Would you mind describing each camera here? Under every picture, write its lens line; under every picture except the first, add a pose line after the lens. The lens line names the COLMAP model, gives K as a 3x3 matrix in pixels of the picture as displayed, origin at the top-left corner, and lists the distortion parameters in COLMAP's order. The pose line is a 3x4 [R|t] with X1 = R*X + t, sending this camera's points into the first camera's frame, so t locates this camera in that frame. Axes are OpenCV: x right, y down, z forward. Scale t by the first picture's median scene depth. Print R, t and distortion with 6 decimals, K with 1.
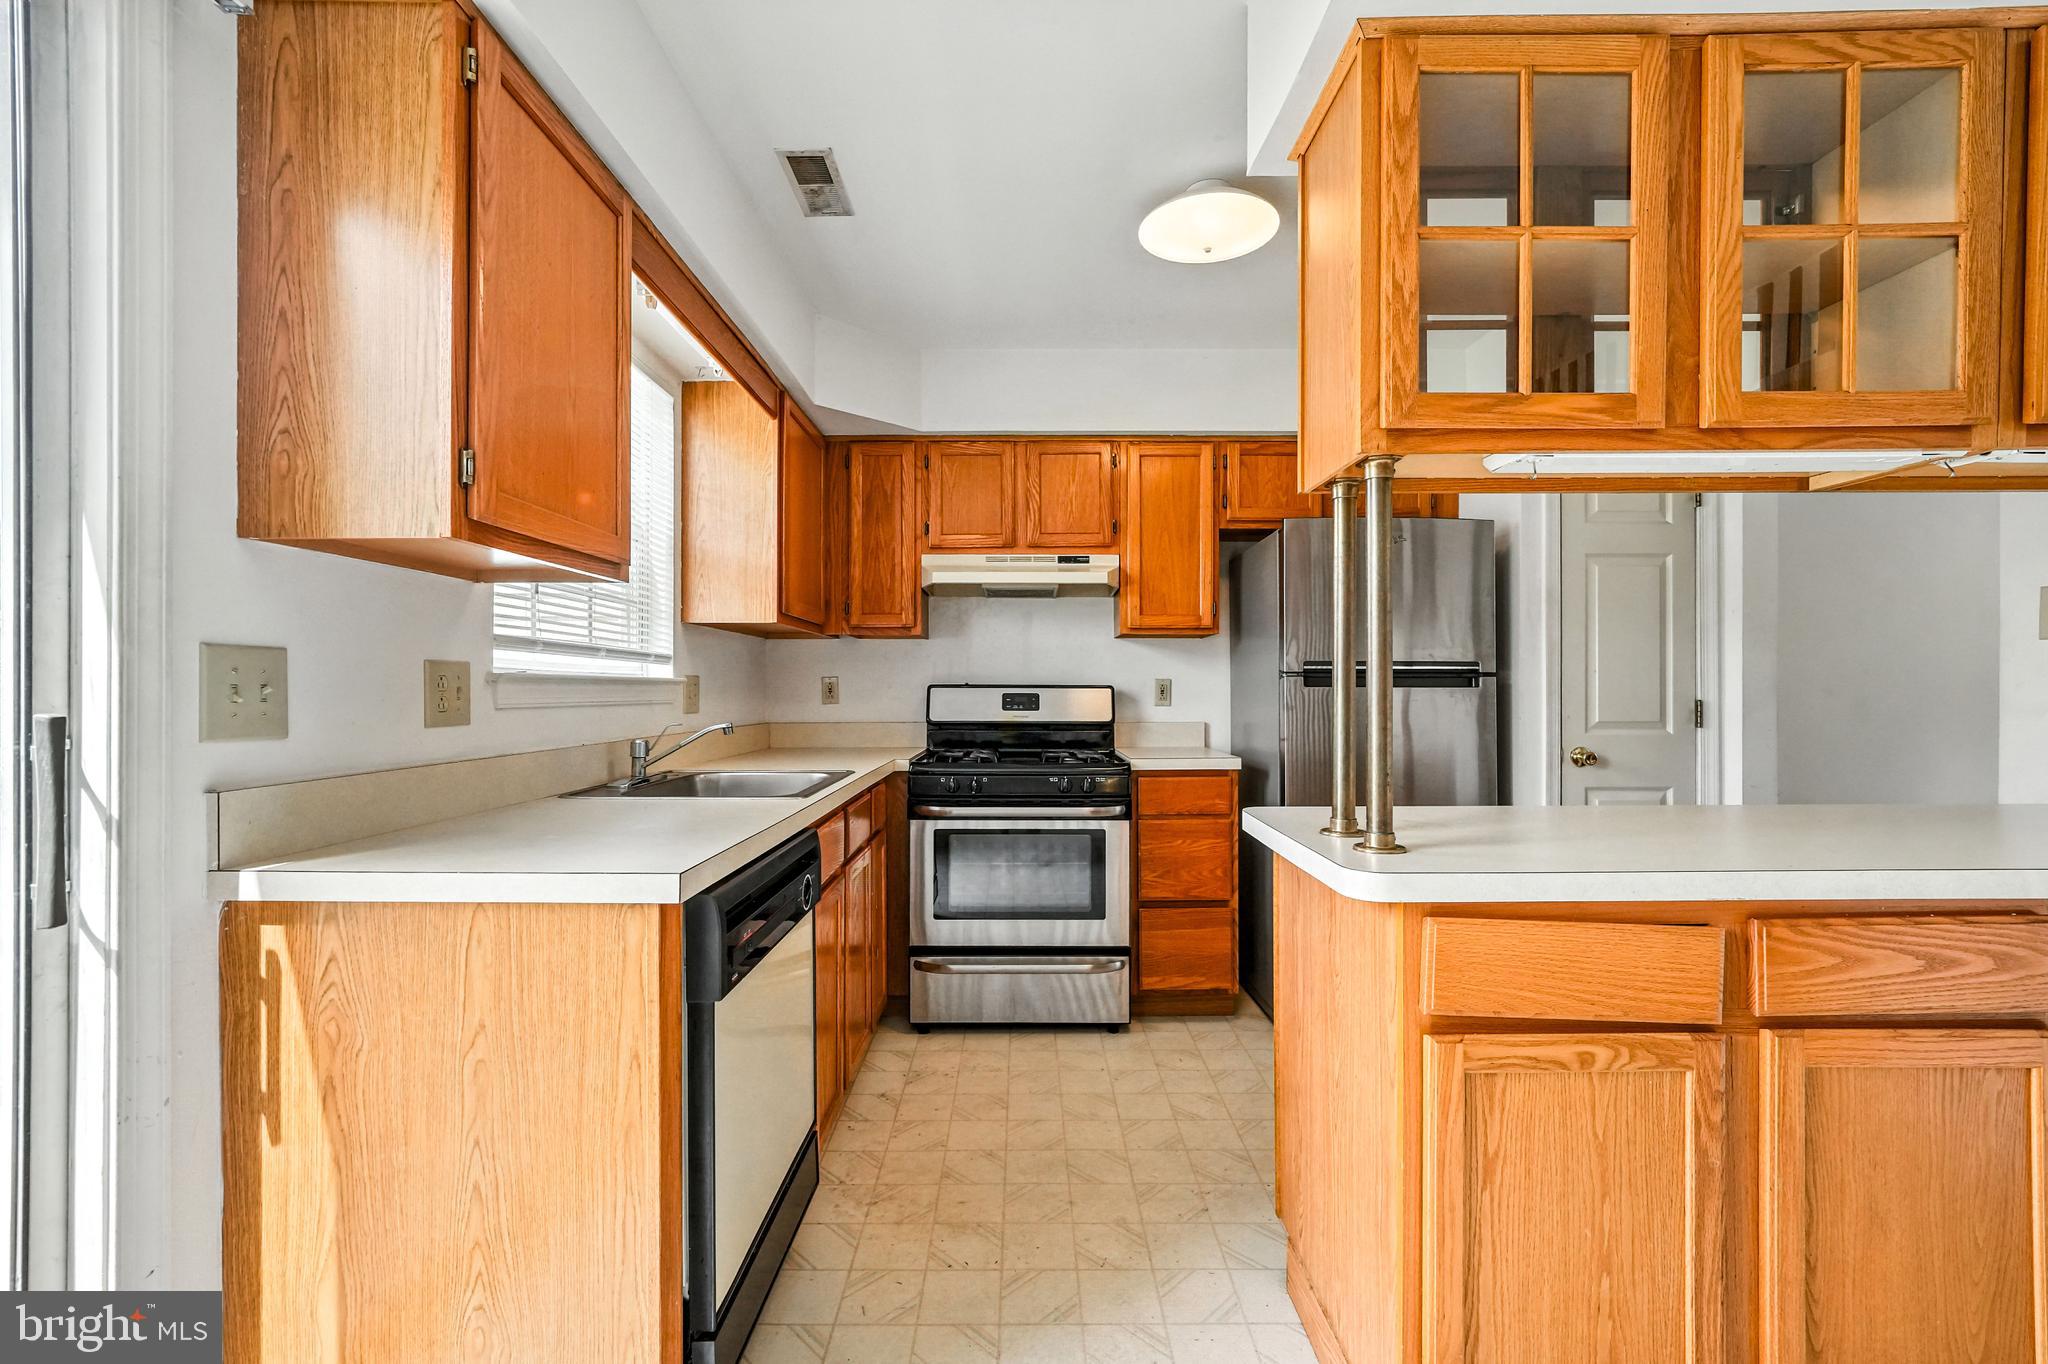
lens RADIAL K [[849.5, 0, 1029.8], [0, 849.5, 691.6], [0, 0, 1]] dist [-0.002398, -0.000135]
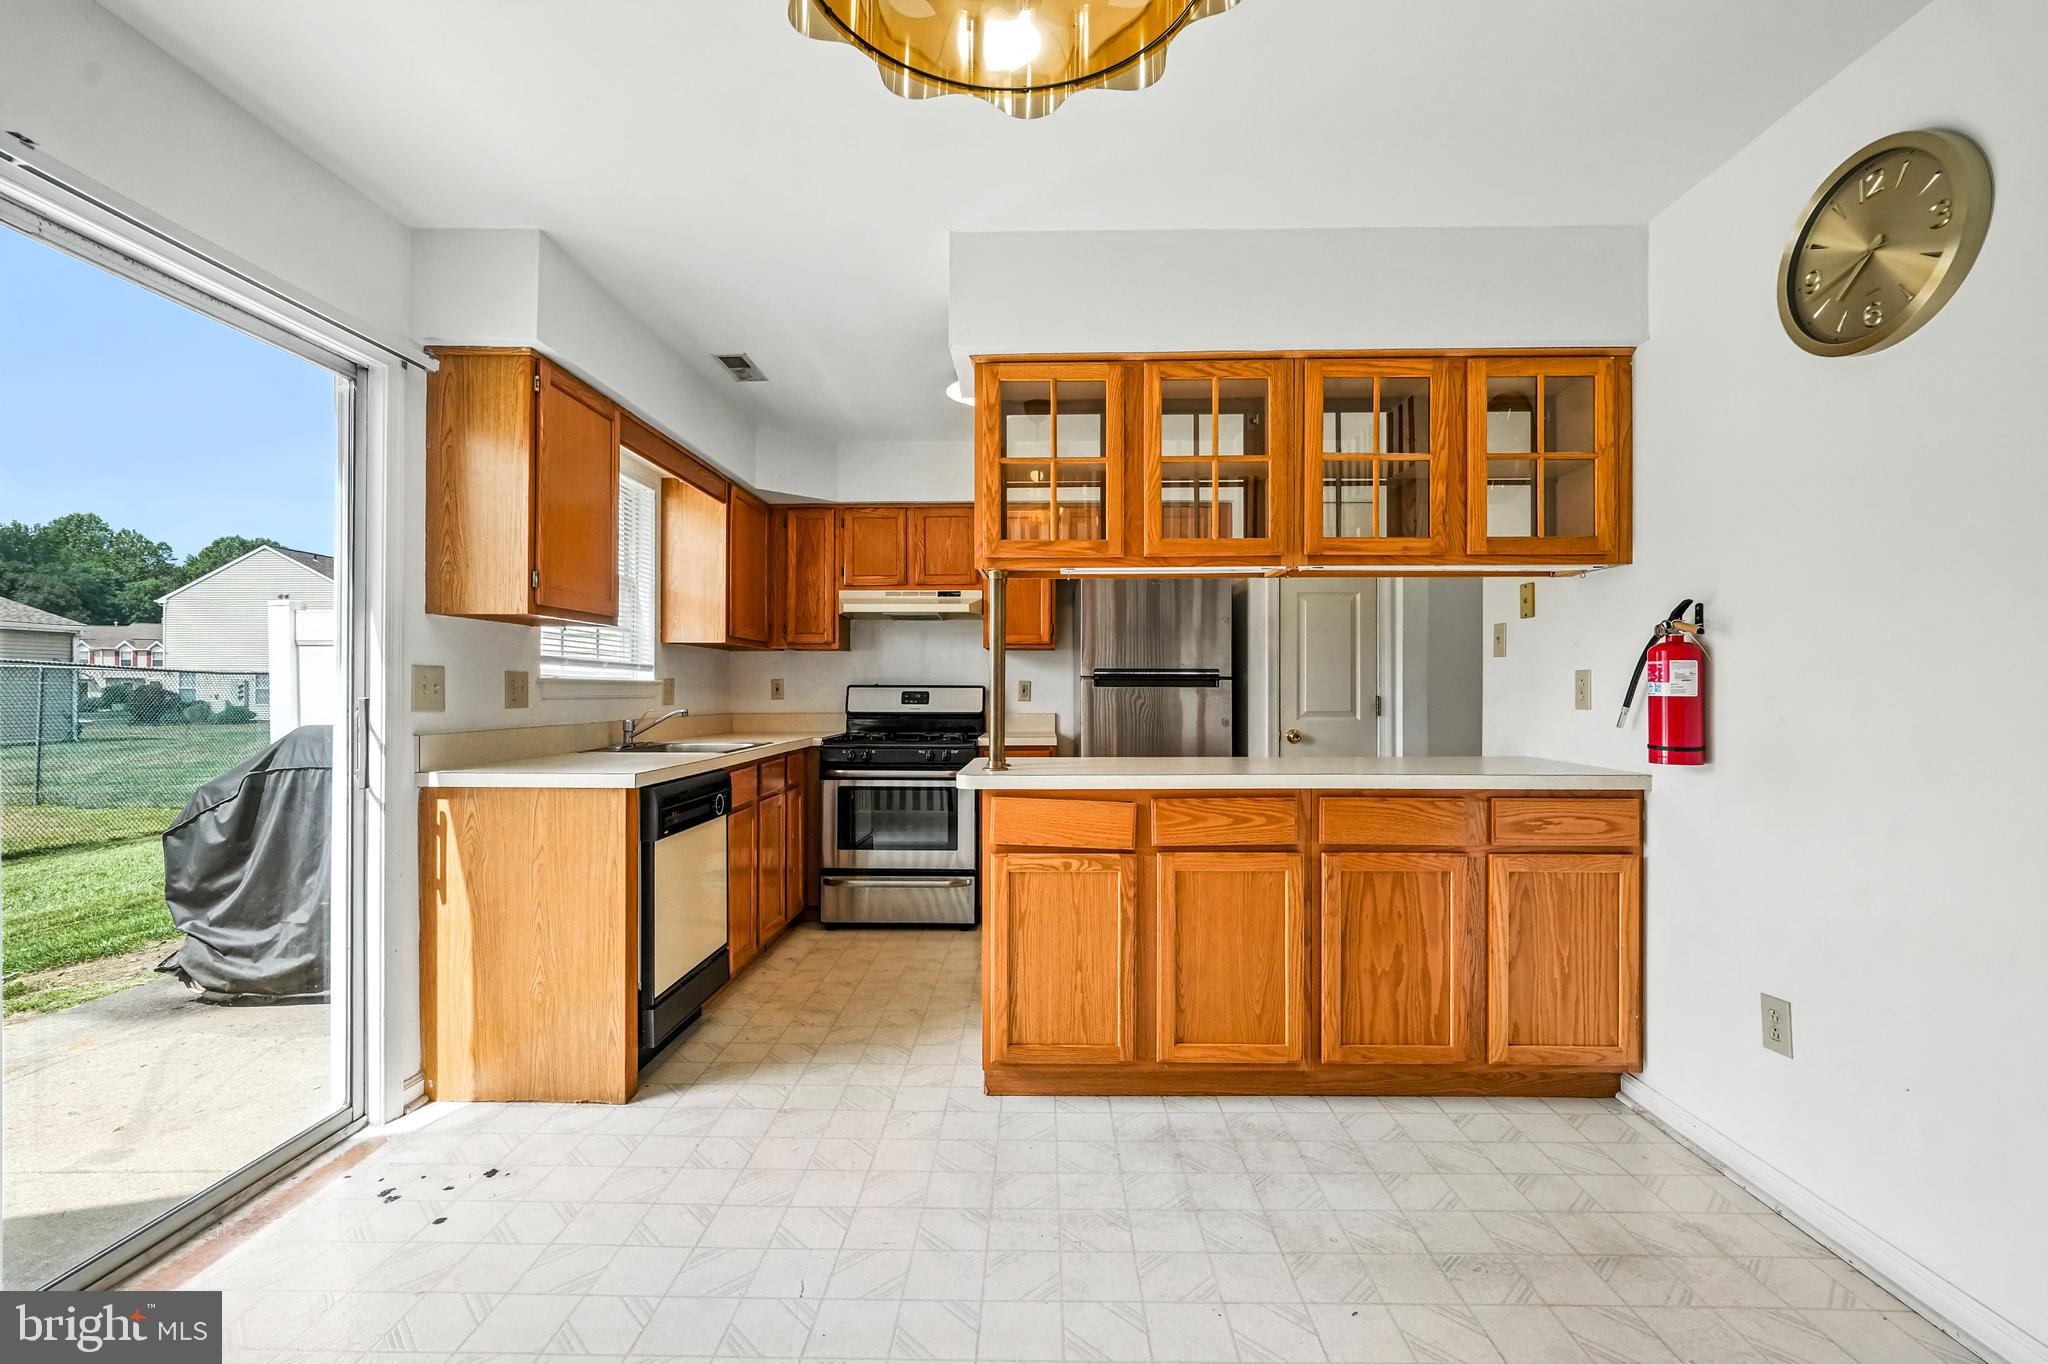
lens RADIAL K [[852.9, 0, 1024.8], [0, 852.9, 689.5], [0, 0, 1]] dist [0.000443, 0.000059]
pose [[0.999748, 0.000685, -0.022423, 0.374838], [-0.000762, 0.999994, -0.003452, 0.006362], [0.022420, 0.003468, 0.999743, -0.682953]]
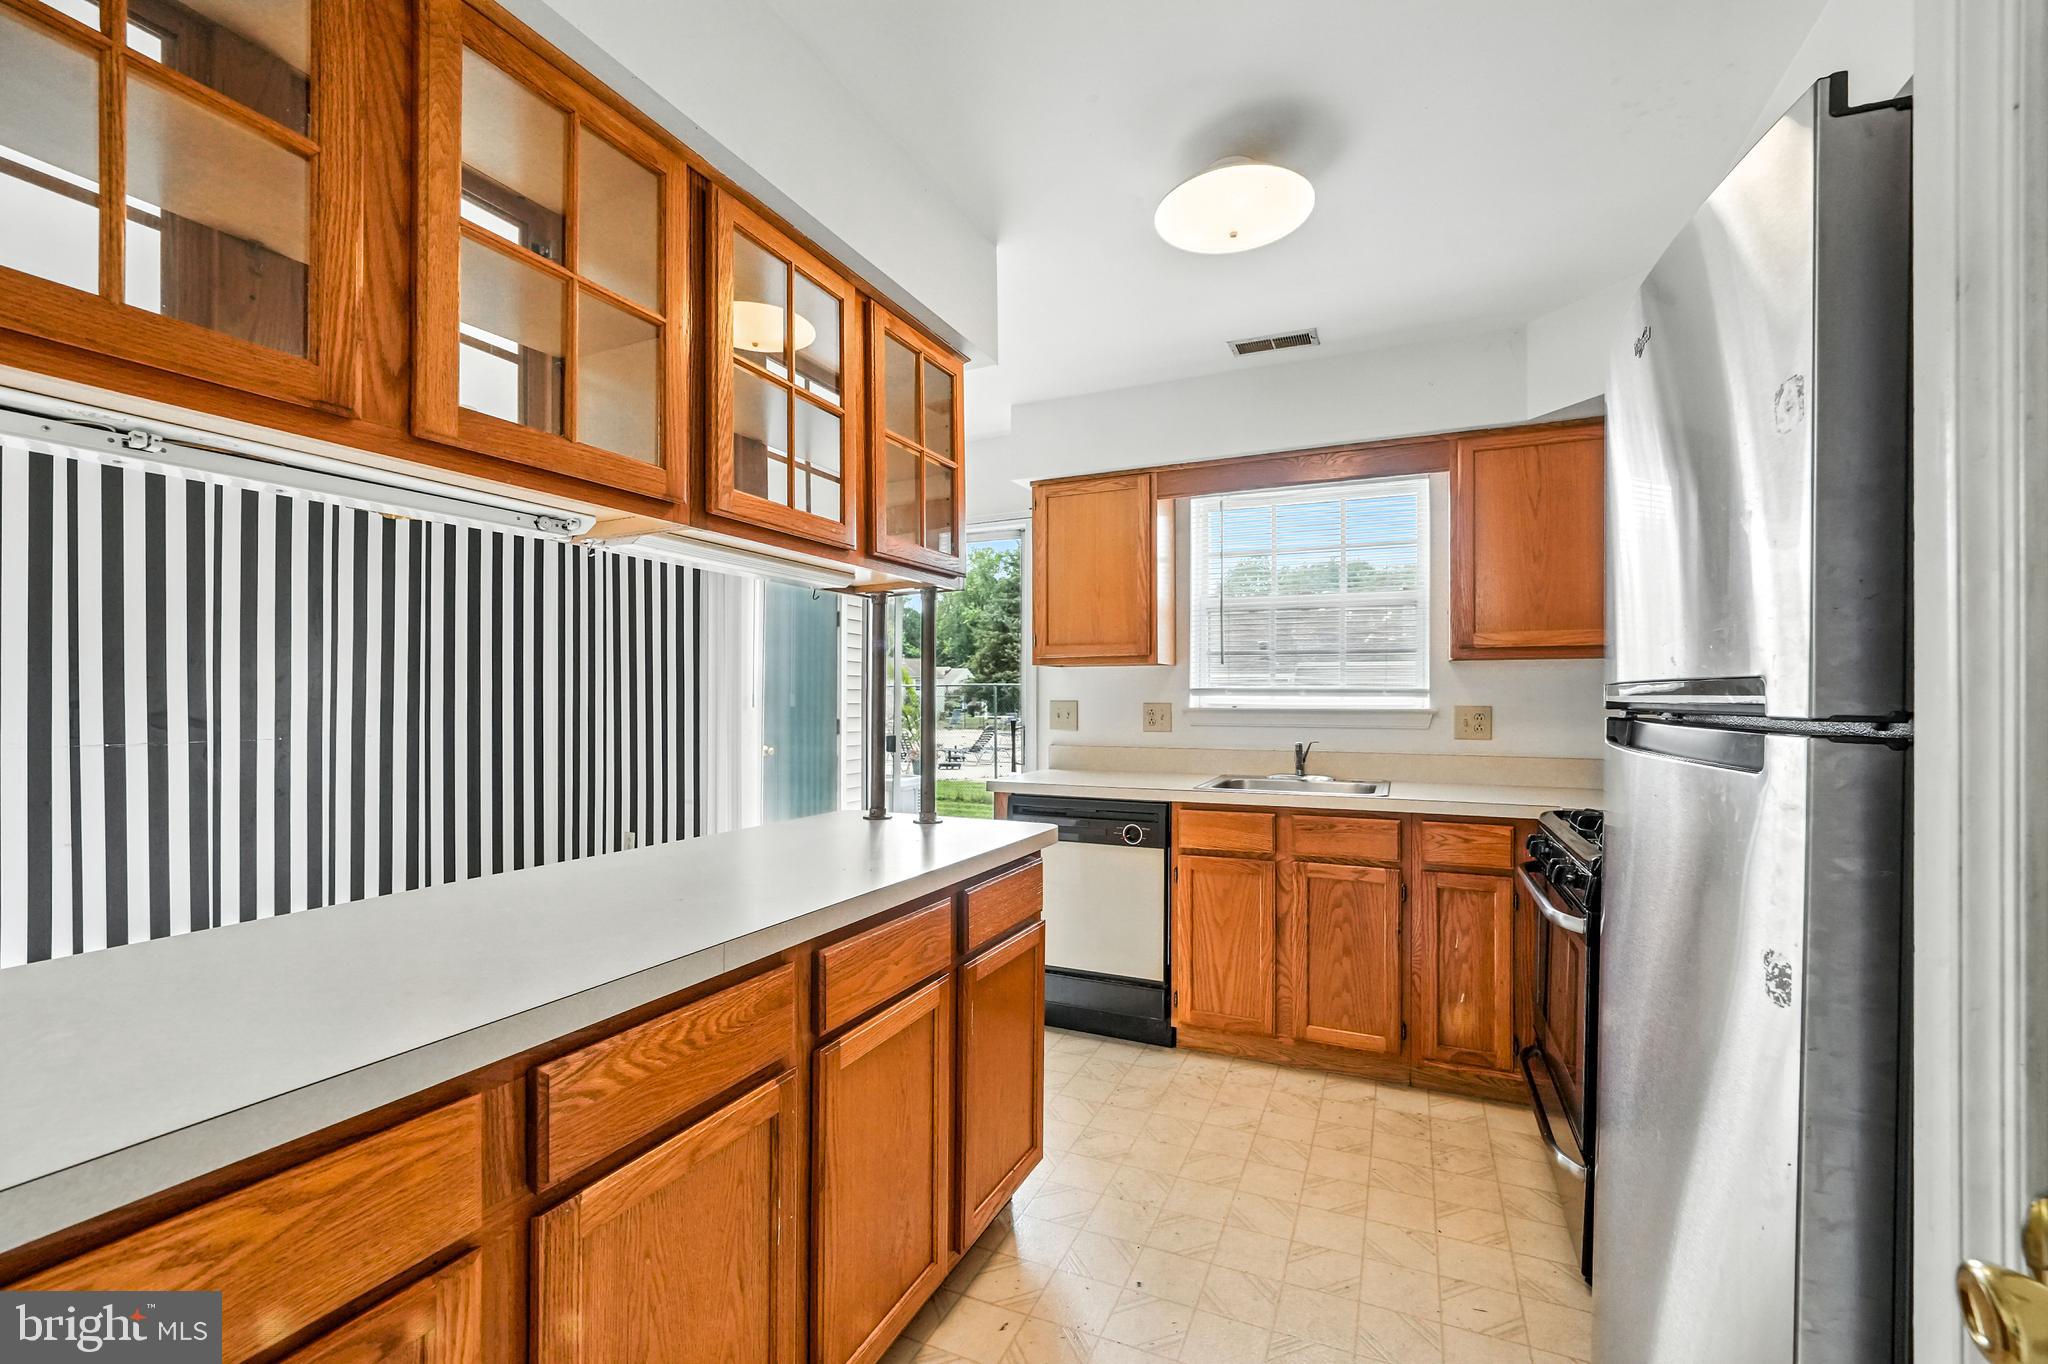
lens RADIAL K [[849.5, 0, 1029.8], [0, 849.5, 691.6], [0, 0, 1]] dist [-0.002398, -0.000135]
pose [[-0.404075, -0.003971, -0.914717, 1.354226], [0.000642, 0.999989, -0.004625, -0.050138], [0.914726, -0.002456, -0.404068, 1.418619]]
